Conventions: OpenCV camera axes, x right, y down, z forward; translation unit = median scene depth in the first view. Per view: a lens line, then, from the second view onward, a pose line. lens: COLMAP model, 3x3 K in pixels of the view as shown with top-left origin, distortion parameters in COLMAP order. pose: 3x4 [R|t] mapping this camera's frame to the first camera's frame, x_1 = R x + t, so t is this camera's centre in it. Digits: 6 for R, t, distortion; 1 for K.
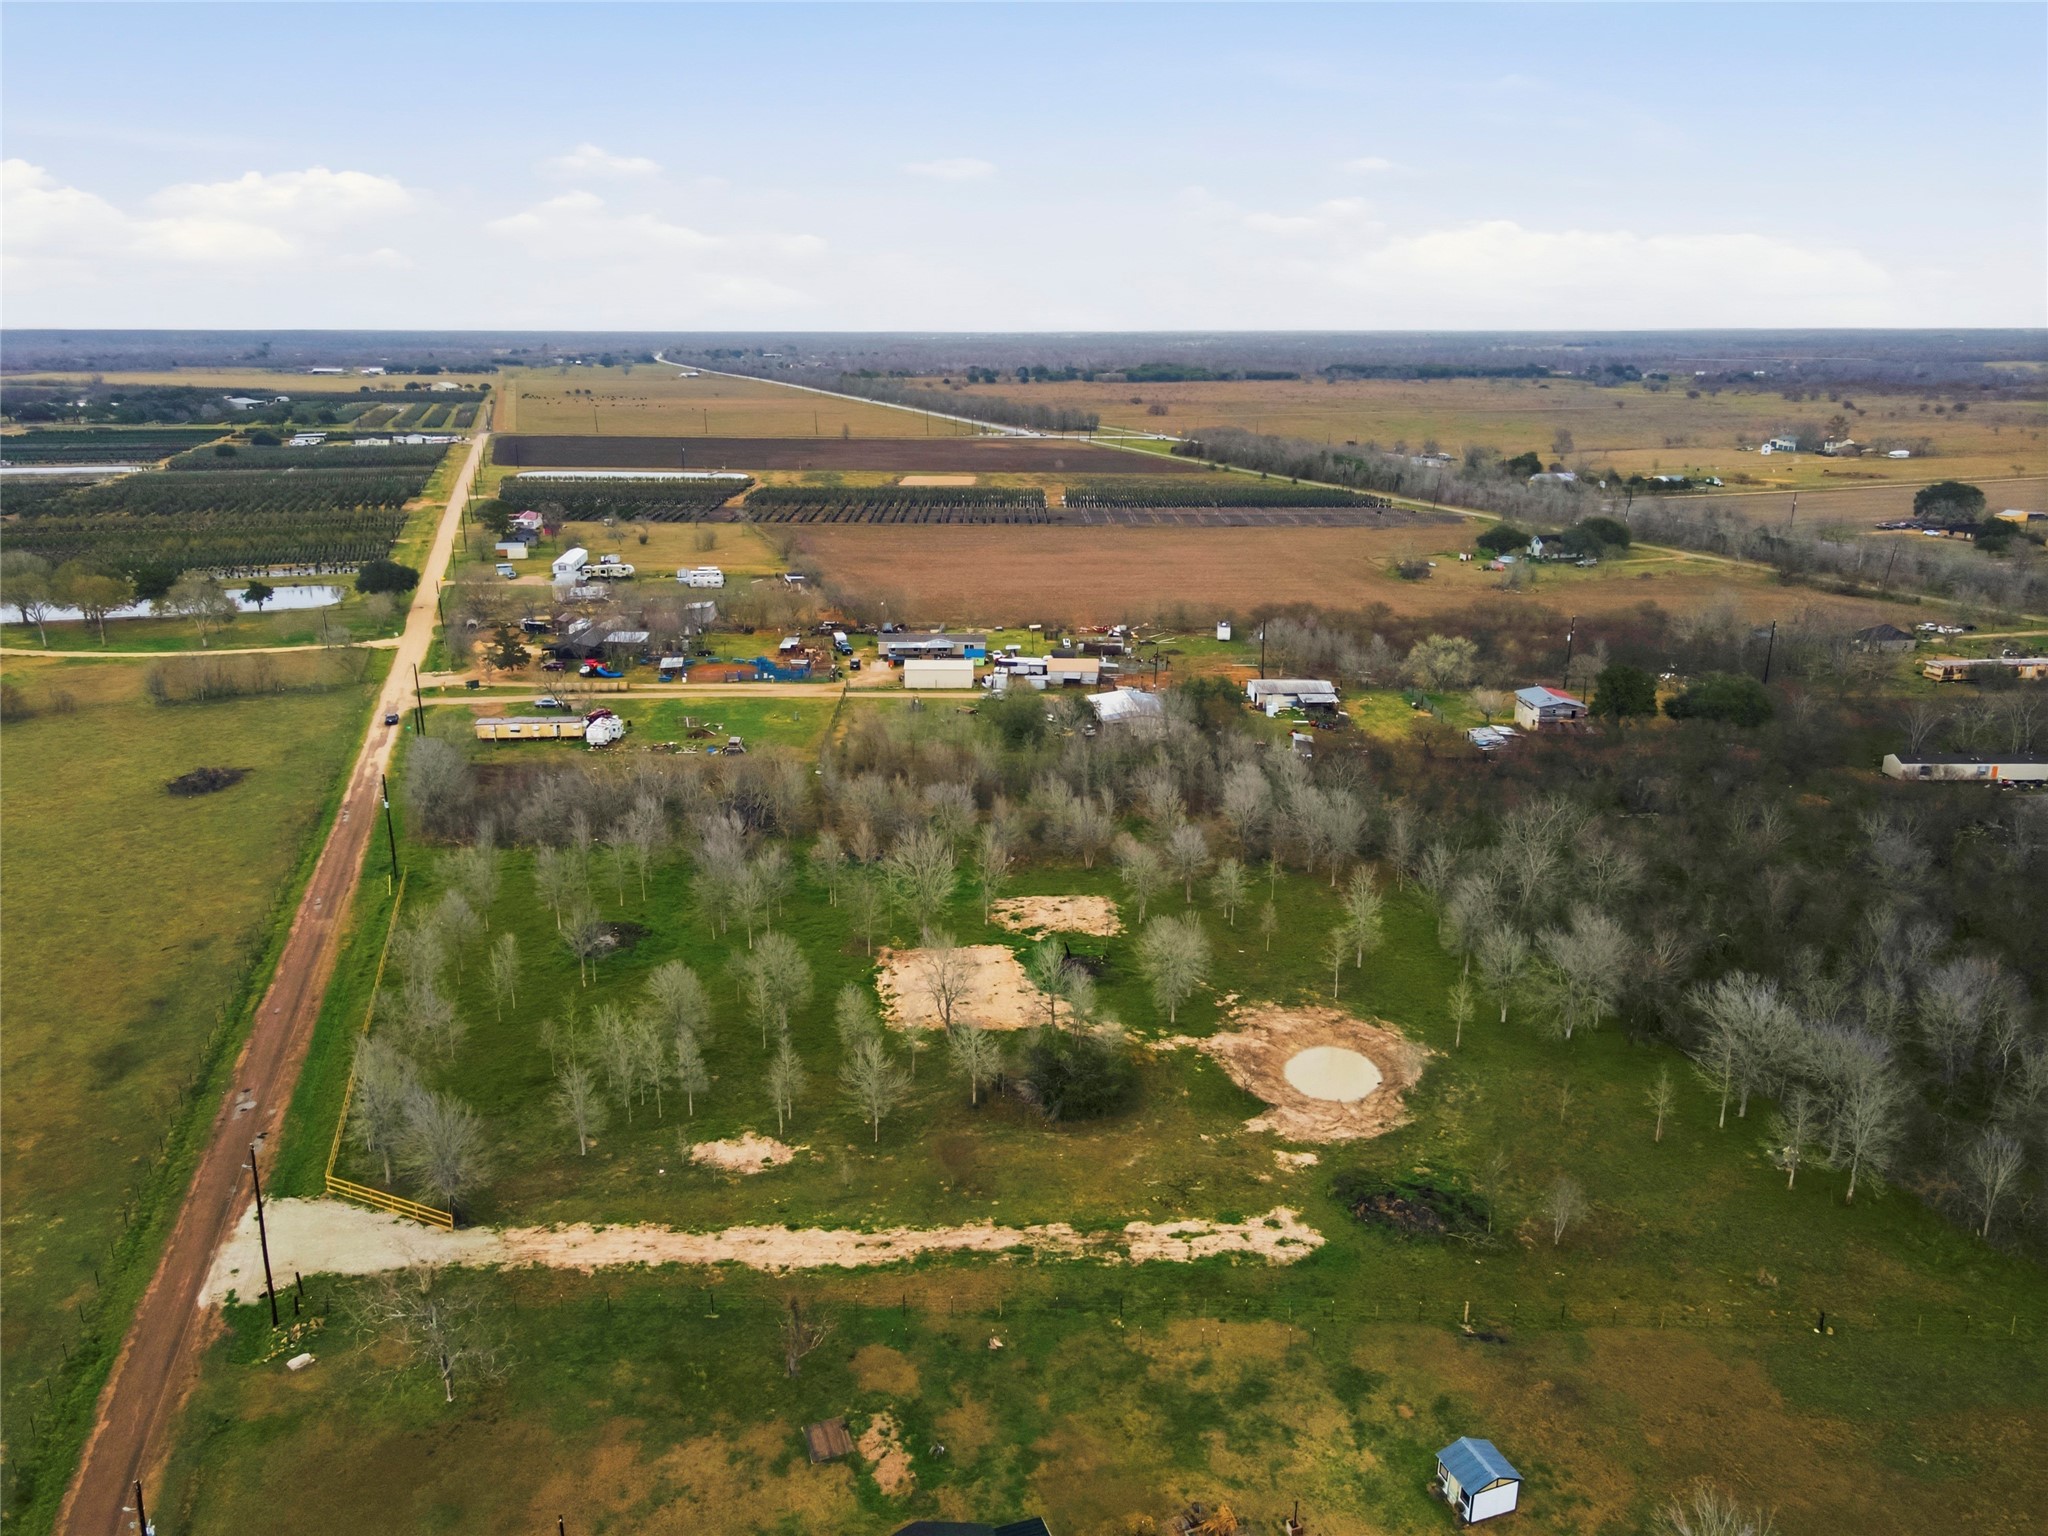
lens RADIAL K [[1460.6, 0, 990.2], [0, 1460.6, 767.0], [0, 0, 1]] dist [0.035582, 0.000499]
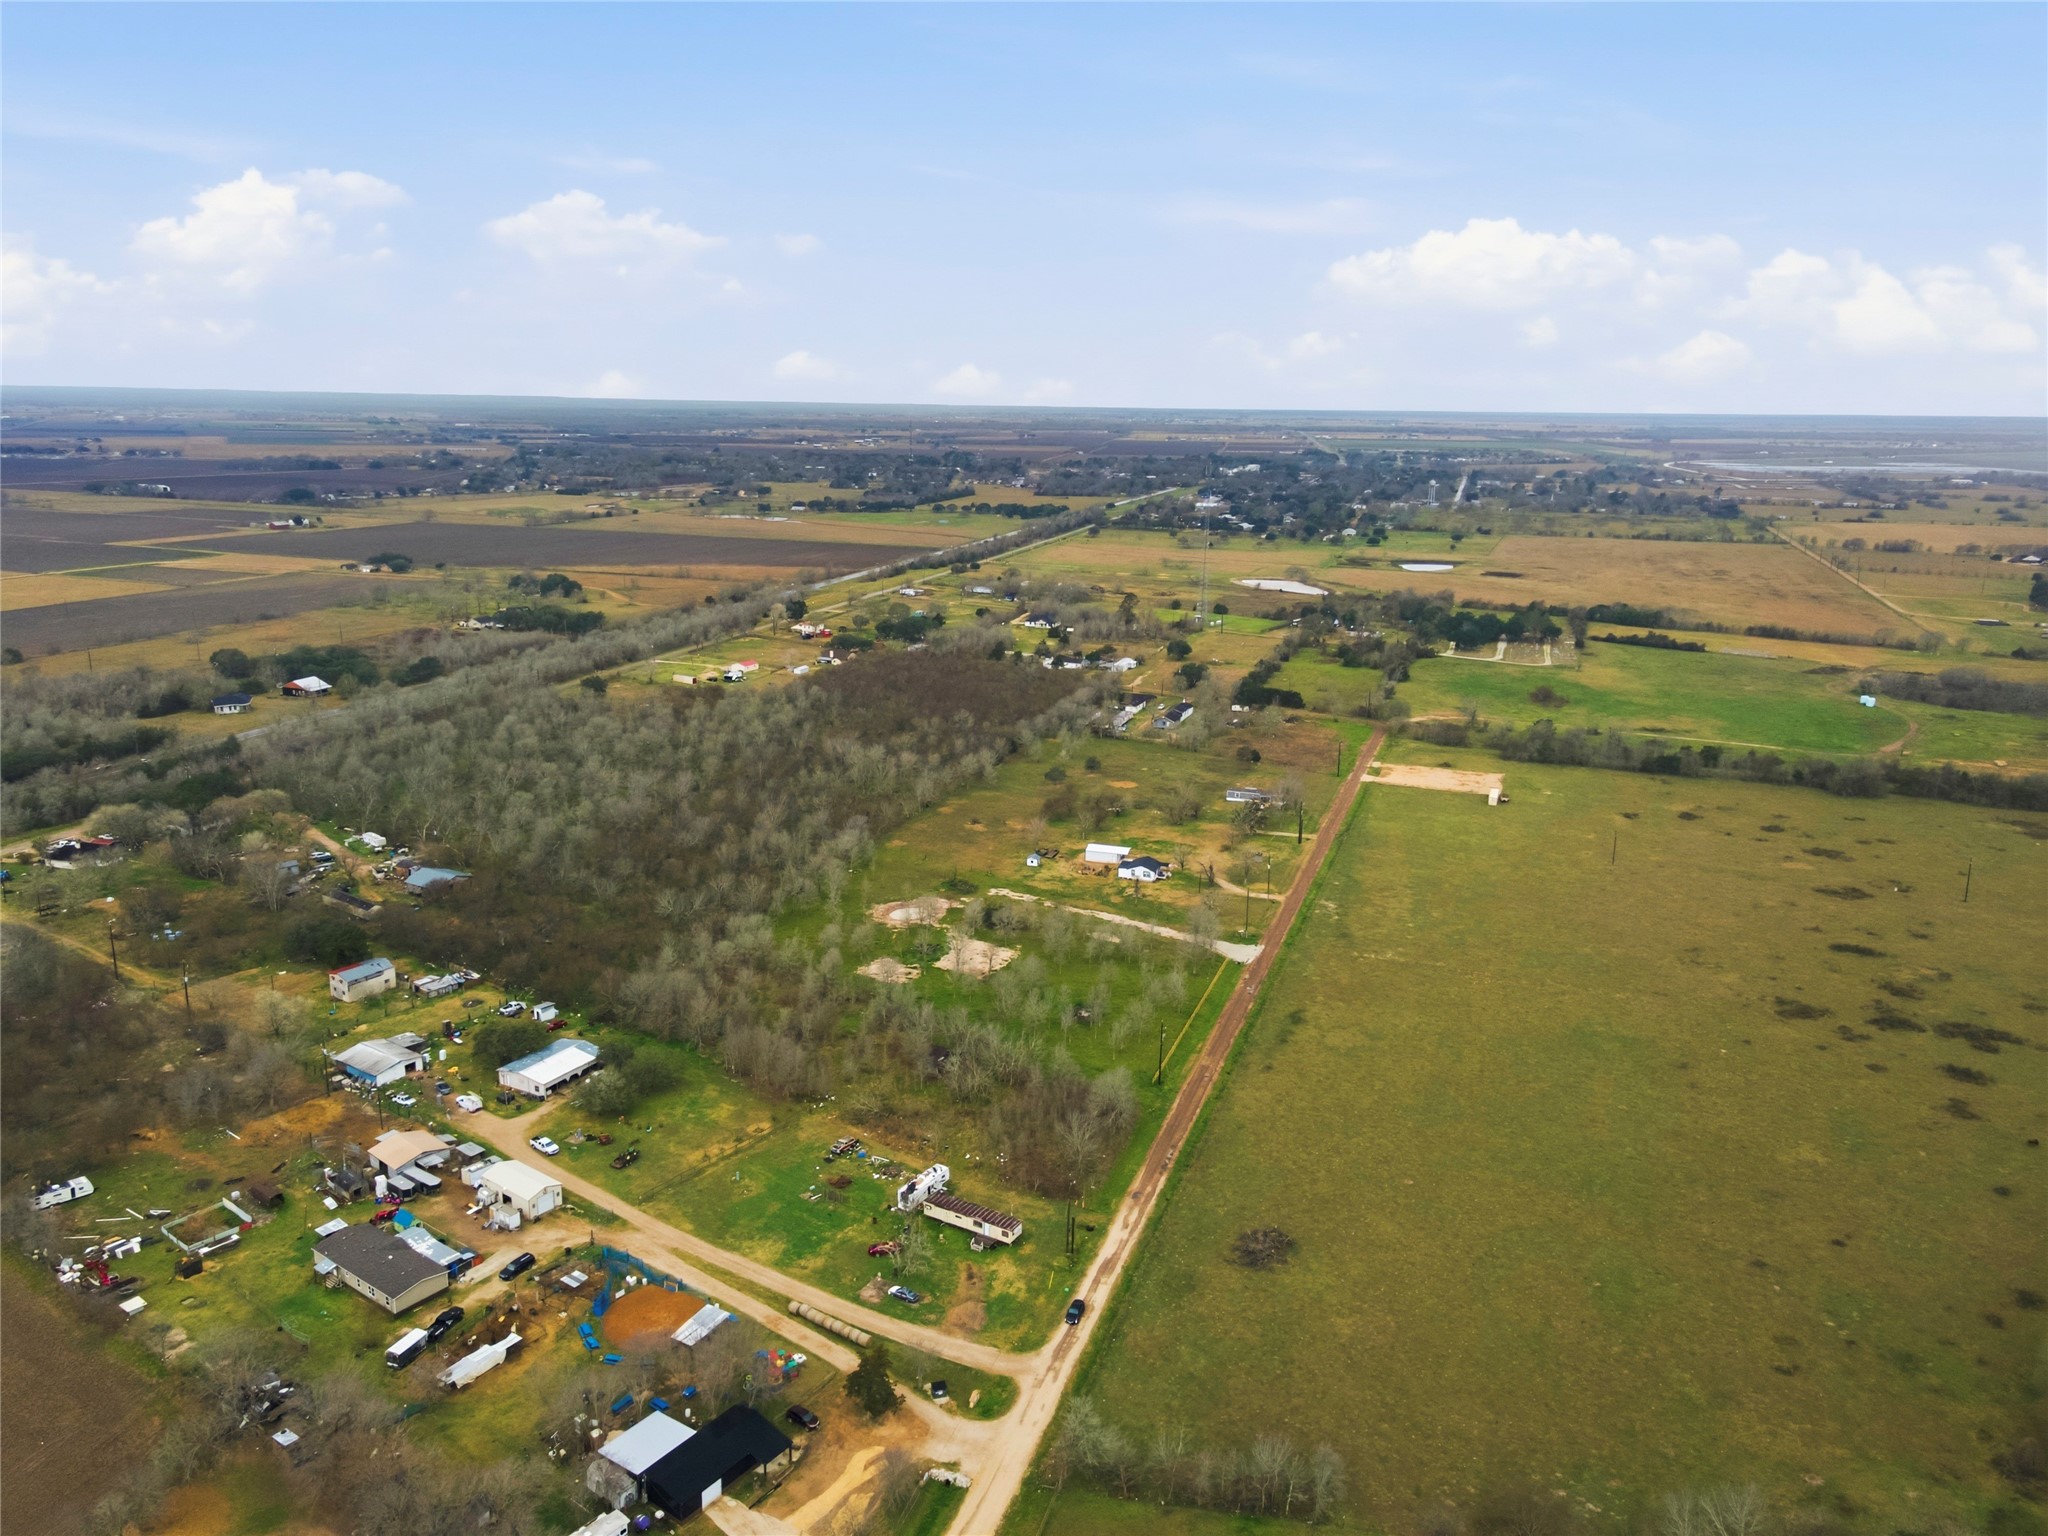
lens RADIAL K [[1498.6, 0, 1024.0], [0, 1498.6, 768.0], [0, 0, 1]] dist [0.014774, 0.051818]
pose [[-0.812569, -0.151568, 0.562814, -1.536823], [0.159142, 0.871217, 0.464386, -1.348188], [-0.560719, 0.466913, -0.683803, 2.717502]]
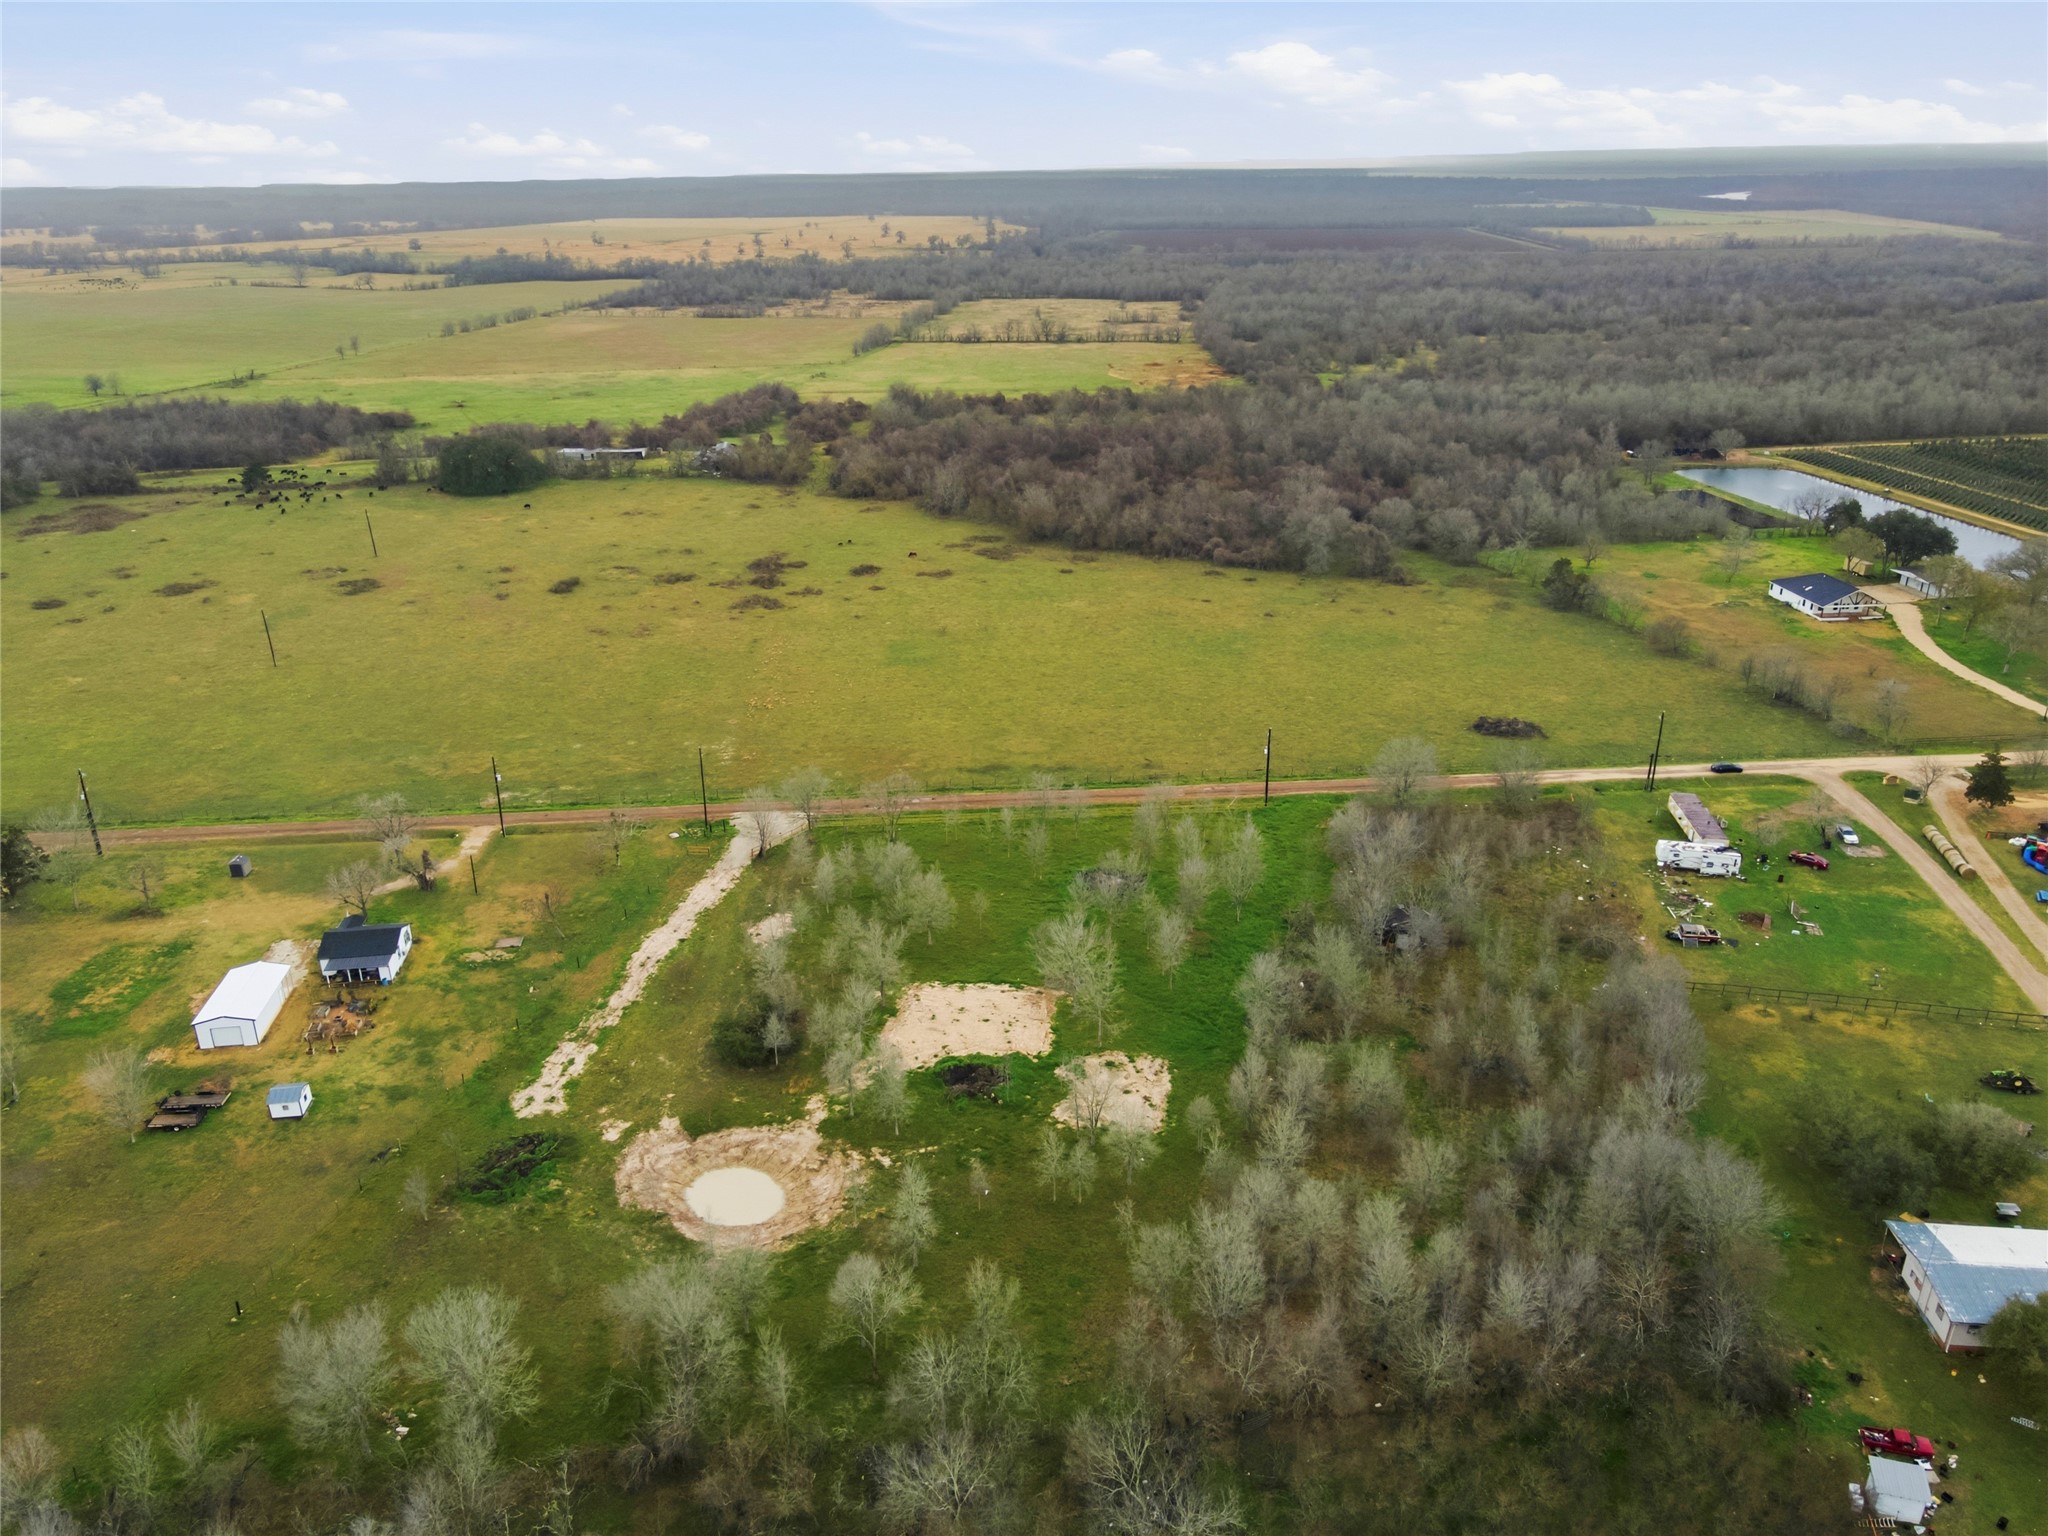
lens RADIAL K [[1498.6, 0, 1024.0], [0, 1498.6, 768.0], [0, 0, 1]] dist [0.014774, 0.051818]
pose [[-0.198299, 0.377155, -0.904672, 1.073400], [-0.282640, 0.861789, 0.421230, -0.592031], [0.938505, 0.339226, -0.064292, 1.158784]]
